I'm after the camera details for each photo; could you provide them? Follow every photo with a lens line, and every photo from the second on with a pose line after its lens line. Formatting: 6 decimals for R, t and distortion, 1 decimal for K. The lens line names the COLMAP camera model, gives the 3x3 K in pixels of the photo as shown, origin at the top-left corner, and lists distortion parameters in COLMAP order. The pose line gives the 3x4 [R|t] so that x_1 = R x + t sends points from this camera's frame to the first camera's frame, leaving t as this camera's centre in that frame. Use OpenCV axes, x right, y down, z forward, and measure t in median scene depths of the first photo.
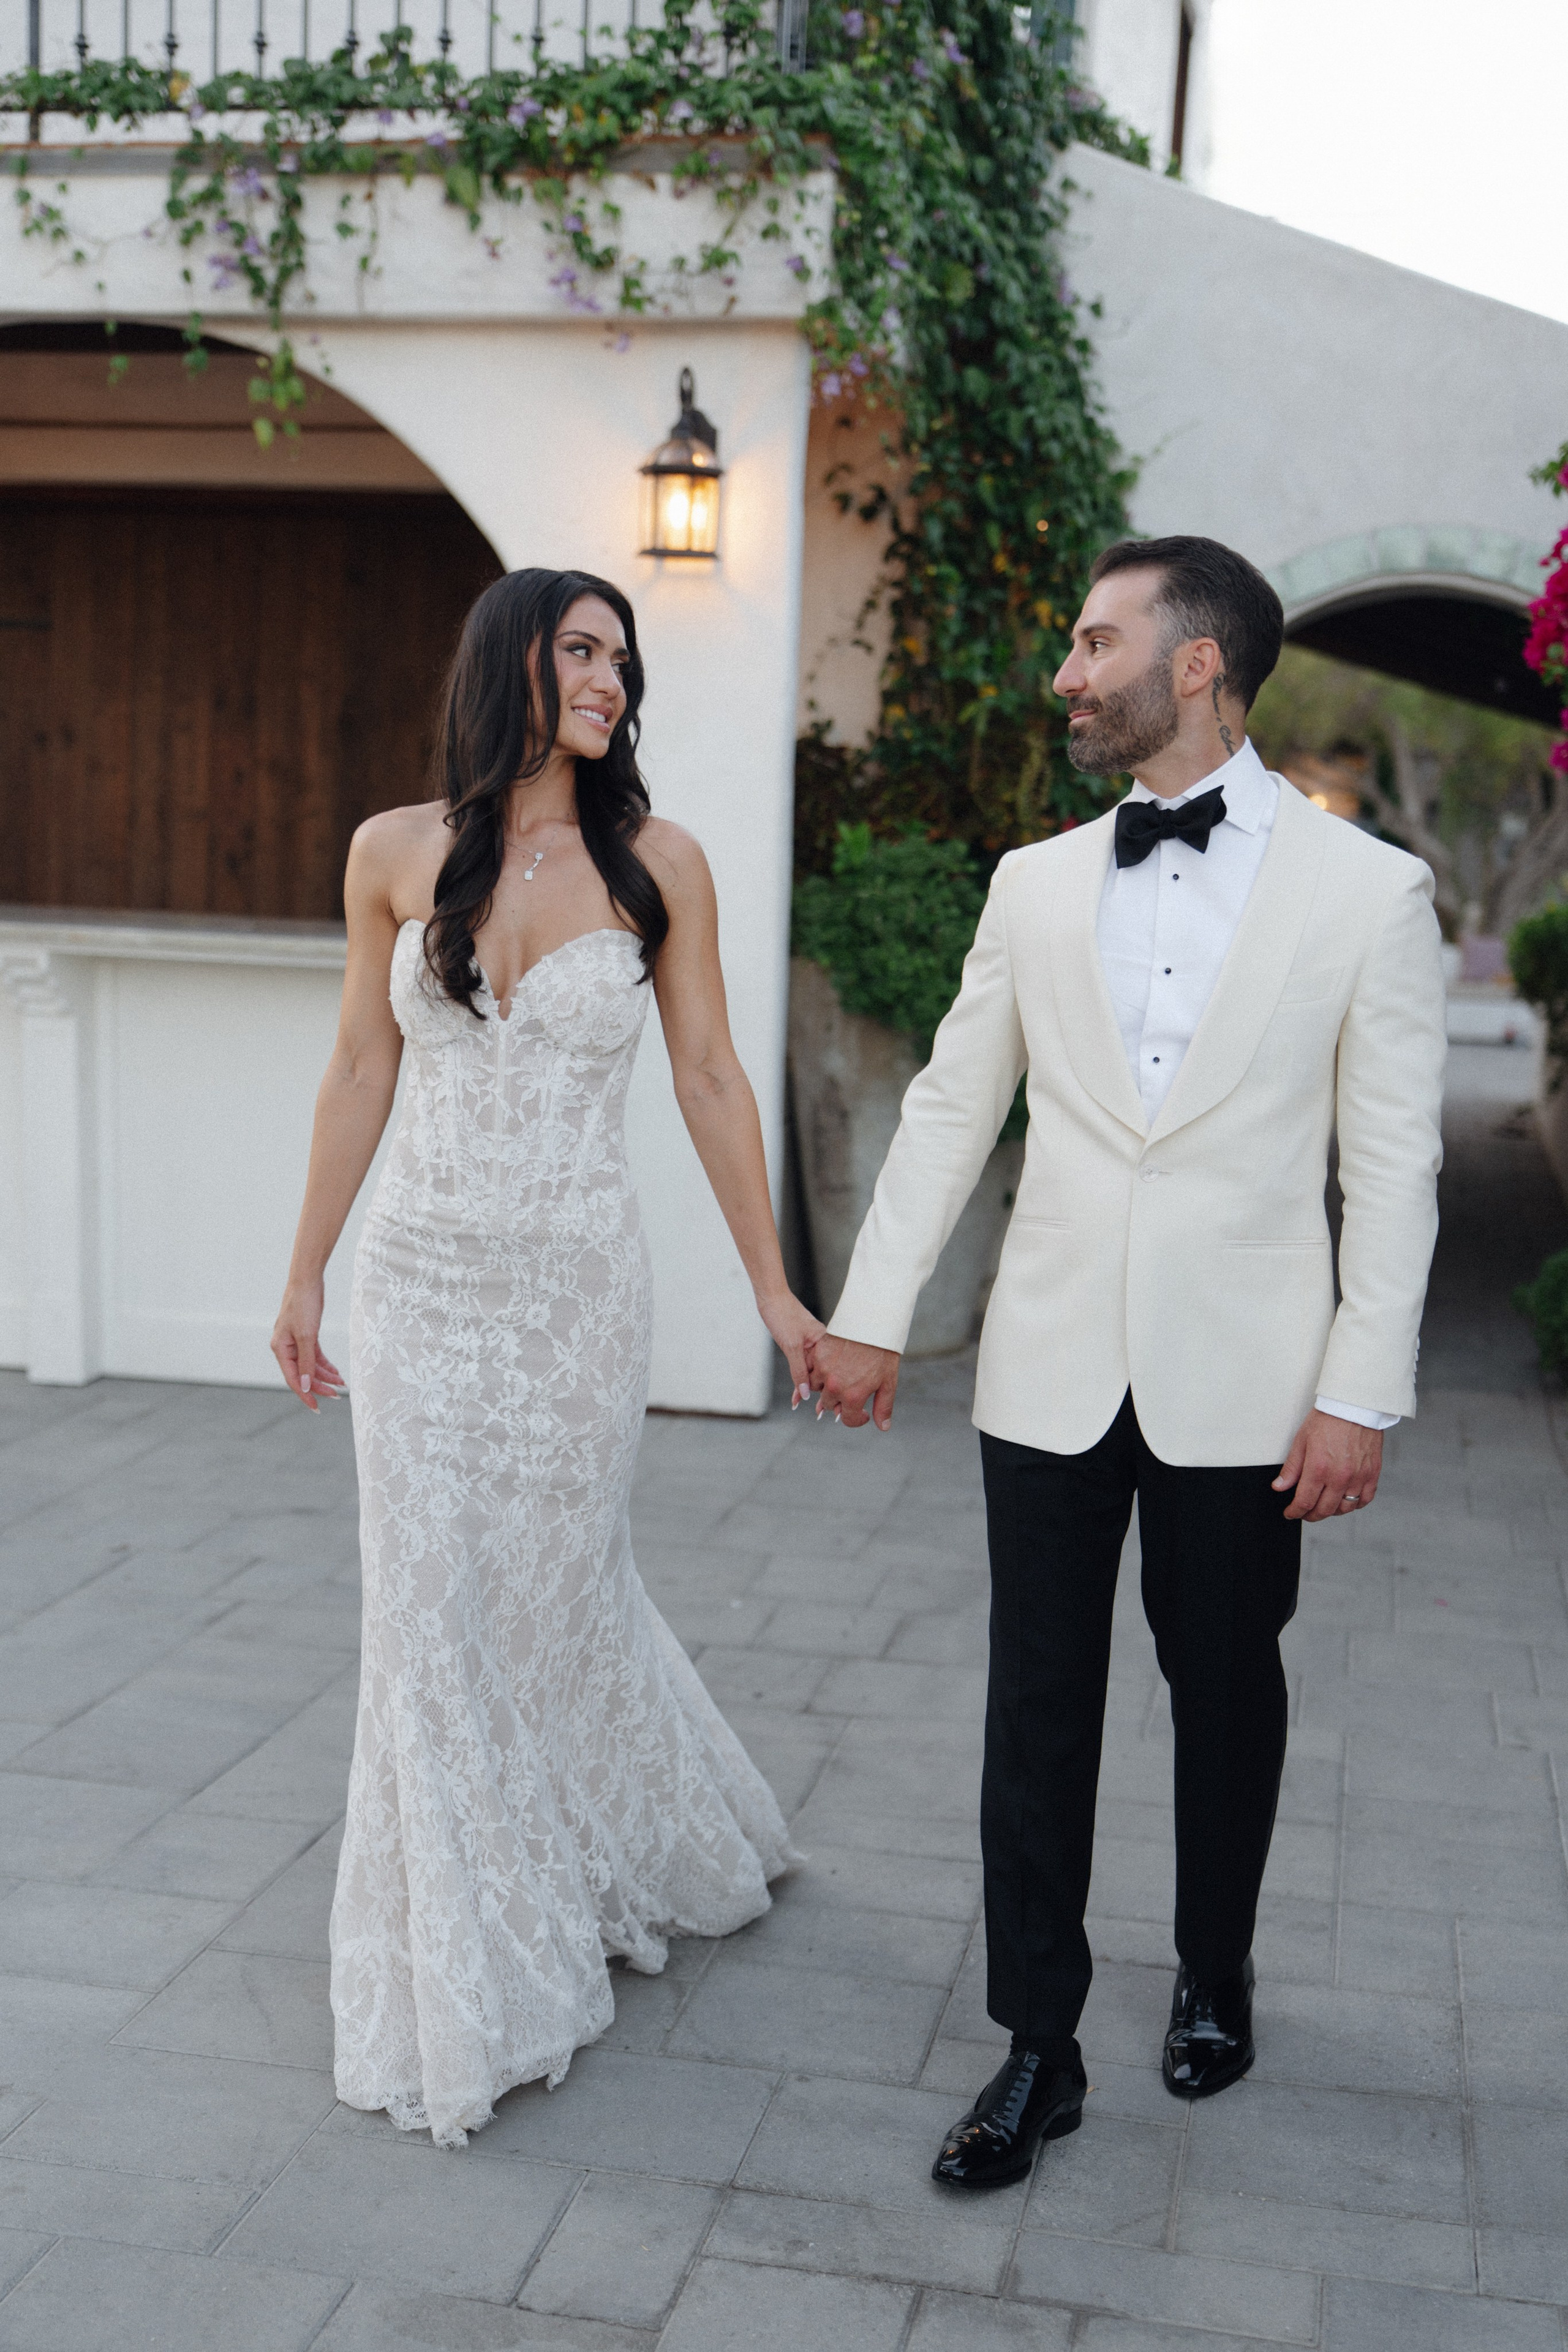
lens RADIAL K [[2780.1, 0, 768.3], [0, 2780.1, 1236.4], [0, 0, 1]] dist [0.151769, -0.373140]
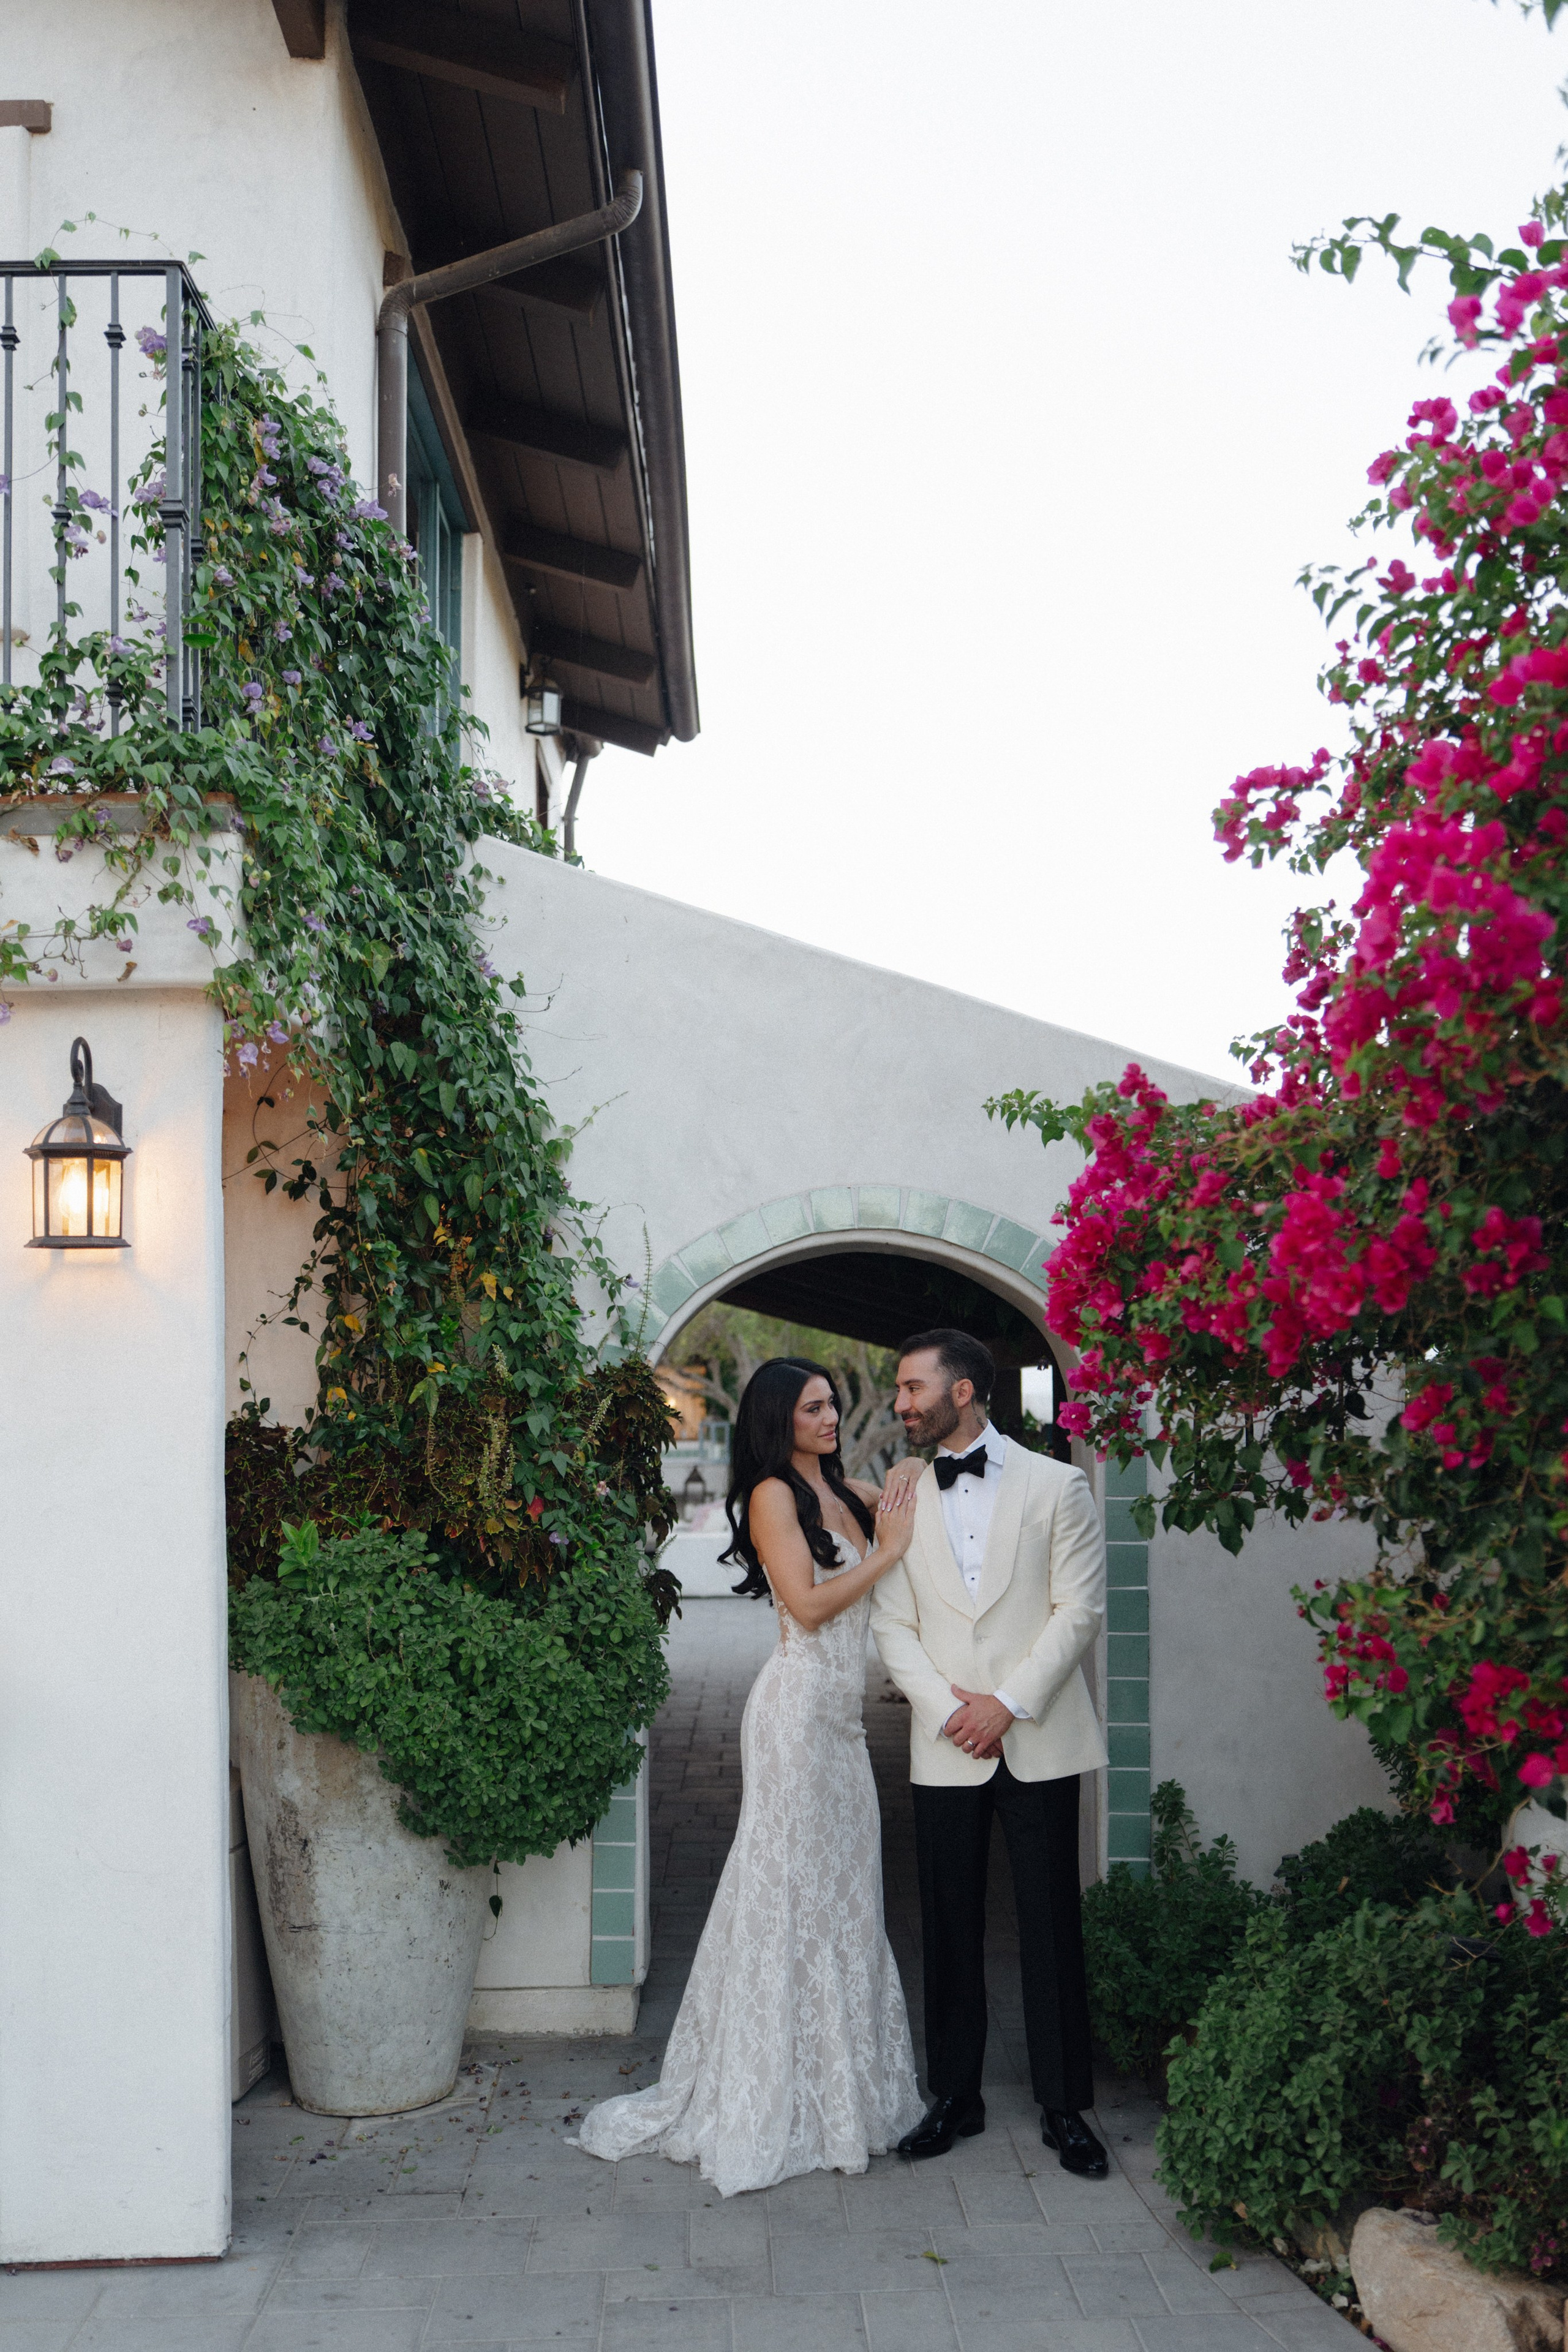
lens RADIAL K [[2331.4, 0, 766.3], [0, 2331.4, 1284.7], [0, 0, 1]] dist [0.026741, -0.118876]
pose [[0.971607, -0.043970, 0.232477, 0.005574], [0.091341, 0.976113, -0.197129, -0.059480], [-0.218256, 0.212767, 0.952415, 0.231998]]
